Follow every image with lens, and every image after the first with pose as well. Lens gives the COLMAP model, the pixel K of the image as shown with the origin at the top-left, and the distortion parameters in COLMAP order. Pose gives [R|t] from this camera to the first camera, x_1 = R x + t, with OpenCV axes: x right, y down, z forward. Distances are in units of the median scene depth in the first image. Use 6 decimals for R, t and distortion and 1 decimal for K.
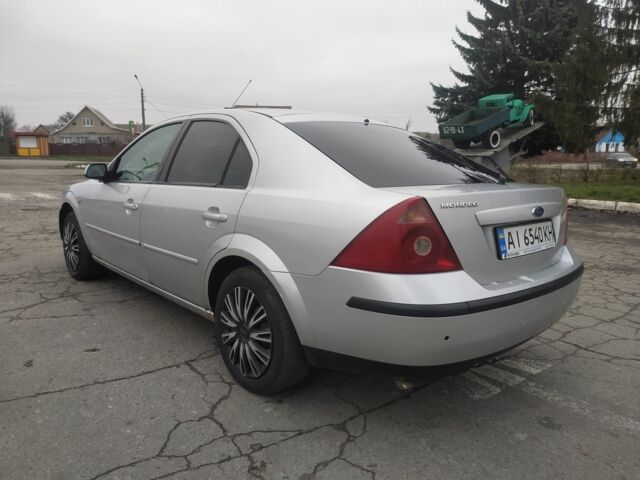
lens RADIAL K [[474.2, 0, 322.1], [0, 474.2, 246.9], [0, 0, 1]] dist [0.063763, -0.057191]
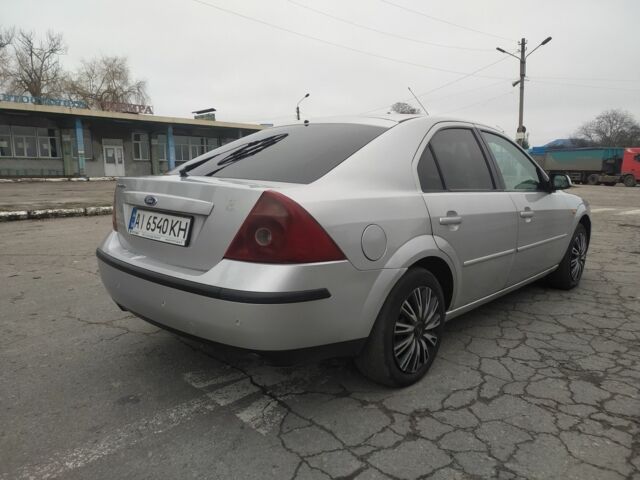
lens RADIAL K [[474.2, 0, 318.4], [0, 474.2, 243.4], [0, 0, 1]] dist [0.063763, -0.057191]
pose [[0.084961, 0.143538, -0.985991, 1.175753], [-0.192963, 0.973205, 0.125050, -0.141514], [0.977521, 0.179636, 0.110382, 0.965826]]
